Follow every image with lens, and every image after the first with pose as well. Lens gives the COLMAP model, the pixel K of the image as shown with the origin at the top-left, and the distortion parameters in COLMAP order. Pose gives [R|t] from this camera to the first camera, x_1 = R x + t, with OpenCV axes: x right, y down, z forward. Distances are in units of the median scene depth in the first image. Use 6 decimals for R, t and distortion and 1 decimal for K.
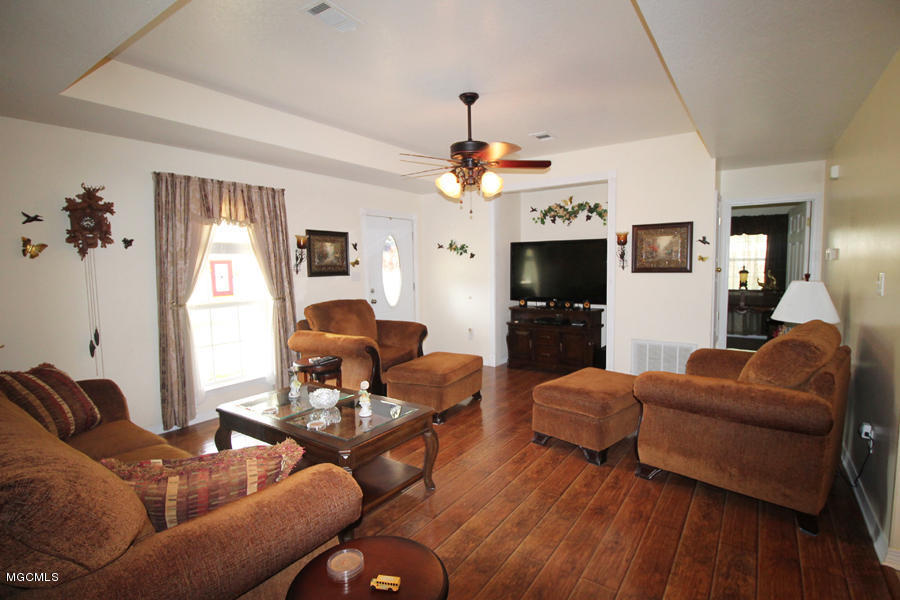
lens RADIAL K [[431.9, 0, 450.0], [0, 431.9, 300.0], [0, 0, 1]] dist [0.000059, 0.000014]
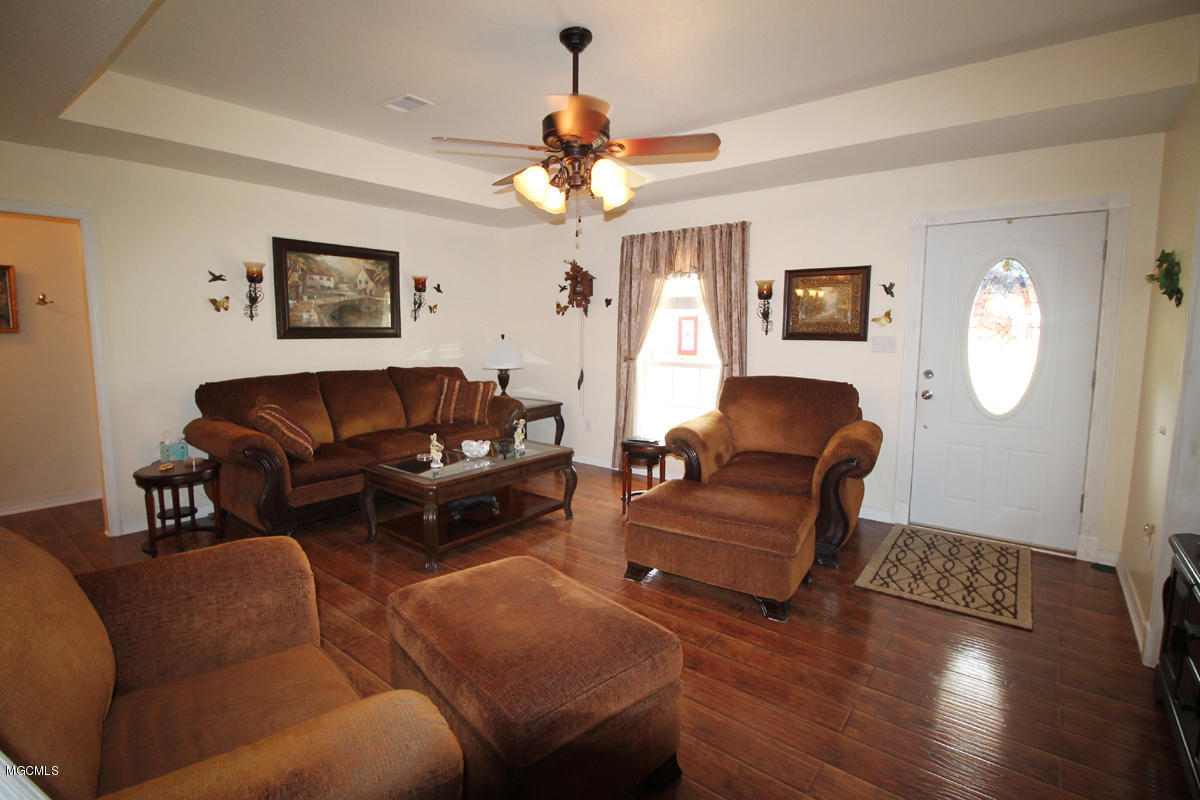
lens RADIAL K [[571.0, 0, 580.7], [0, 571.0, 381.0], [0, 0, 1]] dist [-0.002255, -0.000465]
pose [[-0.056135, 0.101820, -0.993218, 0.745957], [-0.090768, 0.990146, 0.106636, -0.068488], [0.994289, 0.096139, -0.046340, 0.900577]]
